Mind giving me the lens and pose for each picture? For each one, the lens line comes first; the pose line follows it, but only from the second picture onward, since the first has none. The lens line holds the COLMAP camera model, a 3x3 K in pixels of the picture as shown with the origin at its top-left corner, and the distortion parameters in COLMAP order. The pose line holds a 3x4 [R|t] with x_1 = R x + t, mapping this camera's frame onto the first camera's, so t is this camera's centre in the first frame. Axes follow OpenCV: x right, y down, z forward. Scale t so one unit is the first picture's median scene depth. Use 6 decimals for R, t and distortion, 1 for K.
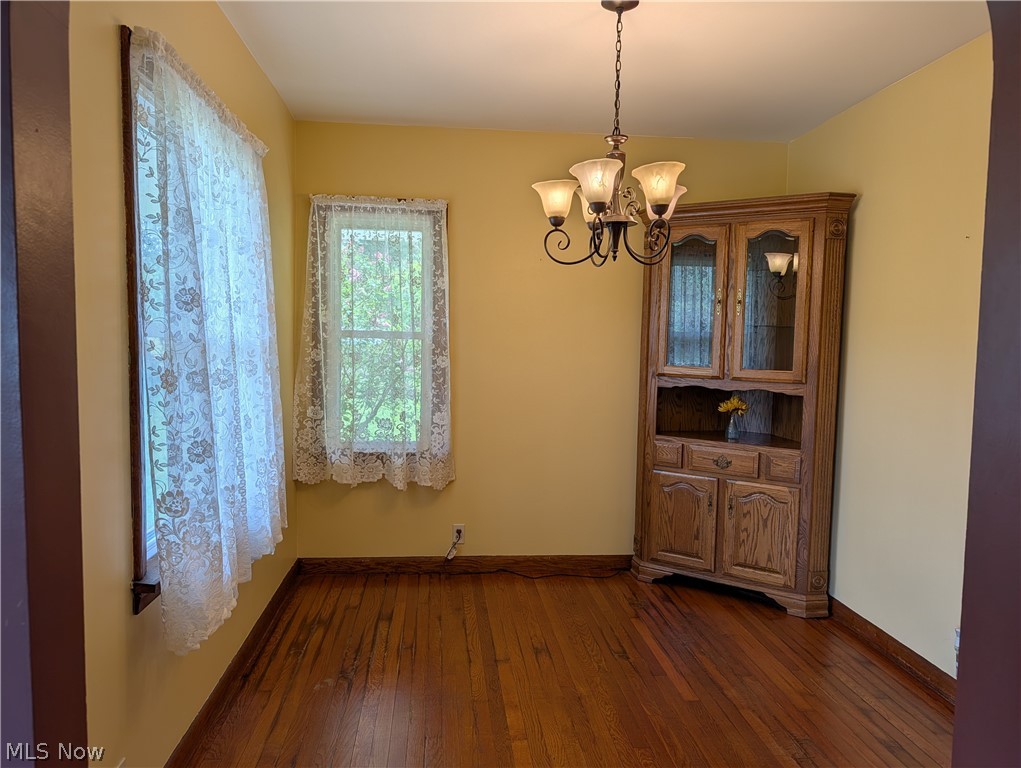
lens RADIAL K [[727.7, 0, 509.8], [0, 727.7, 386.1], [0, 0, 1]] dist [0.024192, -0.022558]
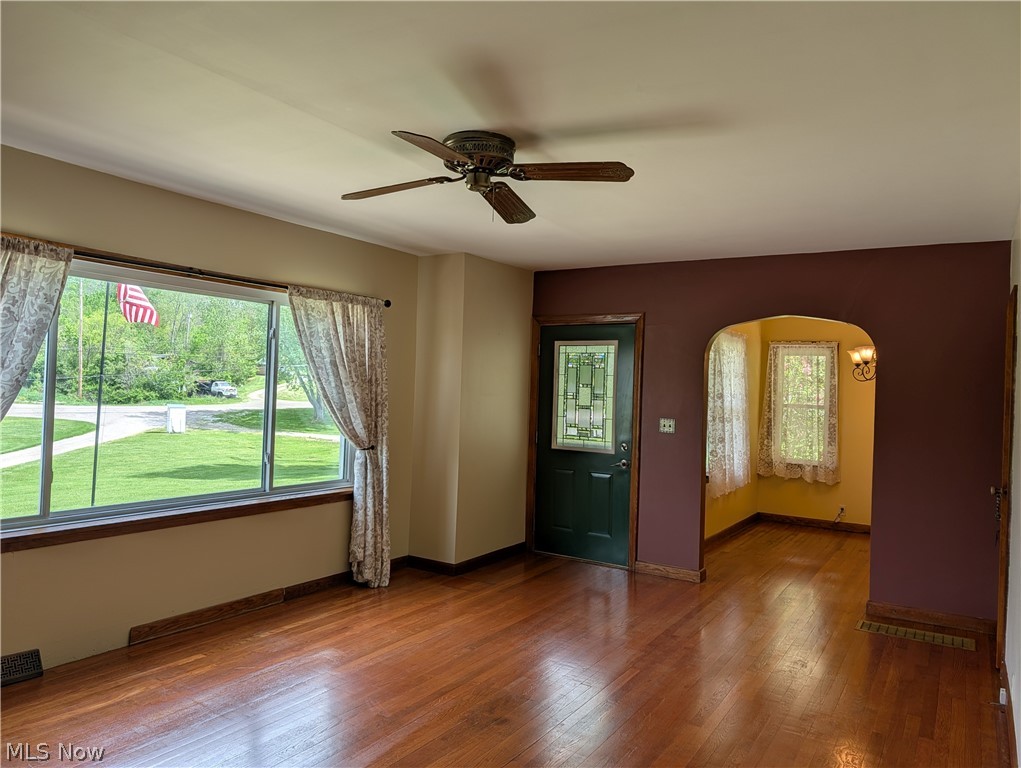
lens RADIAL K [[727.7, 0, 509.8], [0, 727.7, 386.1], [0, 0, 1]] dist [0.024192, -0.022558]
pose [[0.791506, 0.006561, -0.611126, 0.438316], [-0.062242, 0.995609, -0.069926, 0.068564], [0.607983, 0.093384, 0.788439, -1.157606]]
